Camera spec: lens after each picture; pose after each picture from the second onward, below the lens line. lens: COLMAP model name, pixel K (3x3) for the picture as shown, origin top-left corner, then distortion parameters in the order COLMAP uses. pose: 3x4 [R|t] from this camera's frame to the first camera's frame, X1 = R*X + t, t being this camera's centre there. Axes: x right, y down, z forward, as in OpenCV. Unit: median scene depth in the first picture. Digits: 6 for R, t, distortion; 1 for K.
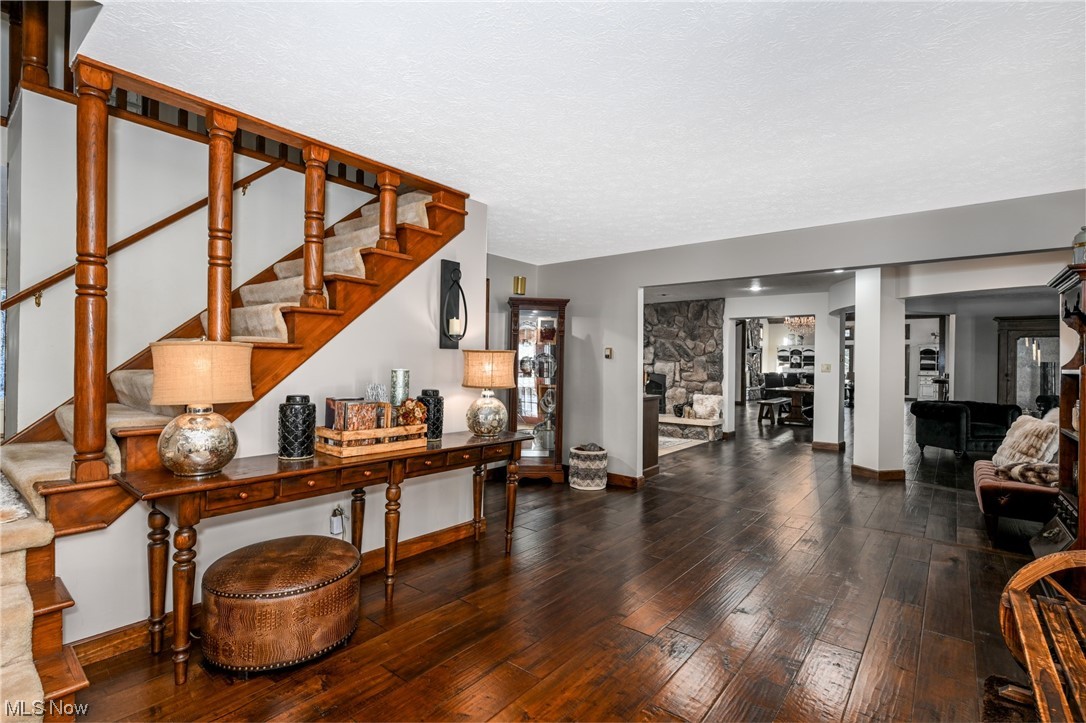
lens RADIAL K [[518.1, 0, 540.8], [0, 518.1, 362.7], [0, 0, 1]] dist [0.001205, 0.000271]
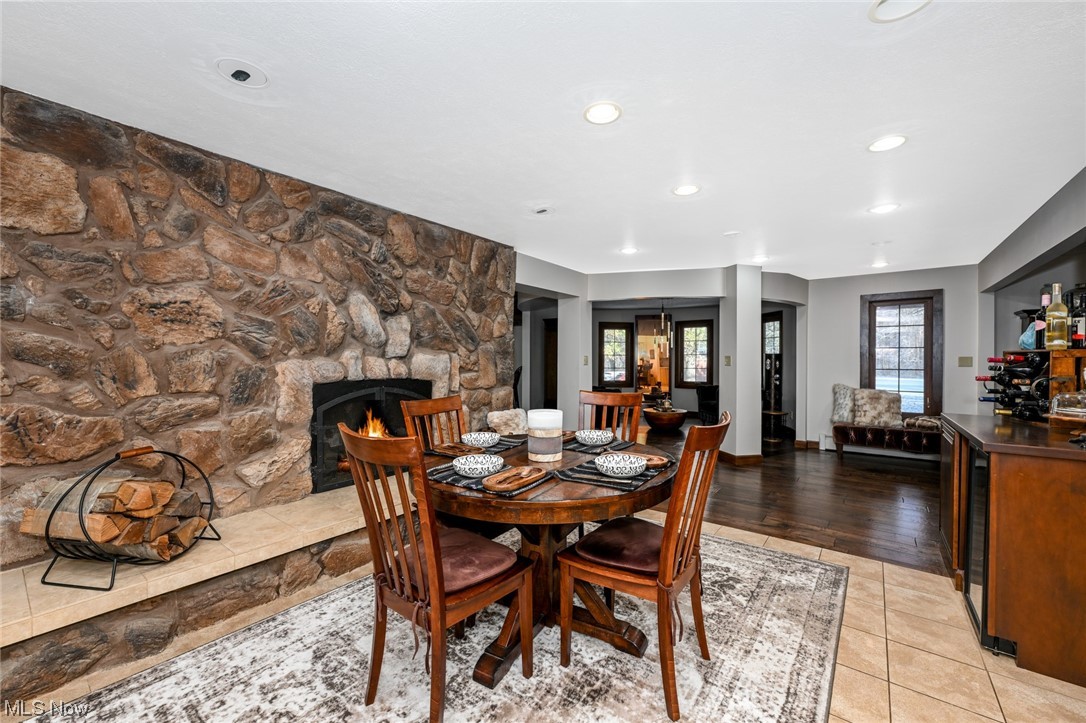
lens RADIAL K [[431.3, 0, 541.3], [0, 431.3, 362.7], [0, 0, 1]] dist [-0.000756, 0.000165]
pose [[-0.019735, -0.016793, 0.999664, -0.145861], [0.001166, 0.999858, 0.016819, 0.001473], [-0.999805, 0.001498, -0.019712, 0.923119]]
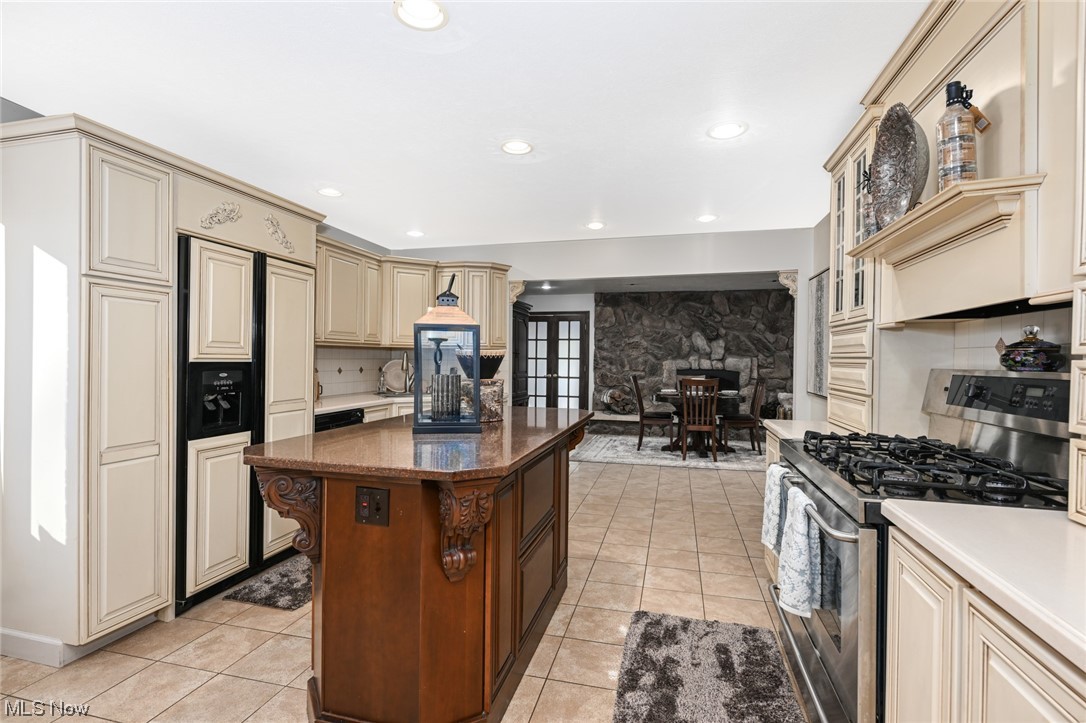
lens RADIAL K [[518.1, 0, 539.9], [0, 518.1, 360.6], [0, 0, 1]] dist [0.001205, 0.000271]
pose [[0.913703, -0.002767, 0.406373, -0.439634], [-0.000871, 0.999961, 0.008767, -0.003143], [-0.406382, -0.008364, 0.913665, 0.330052]]
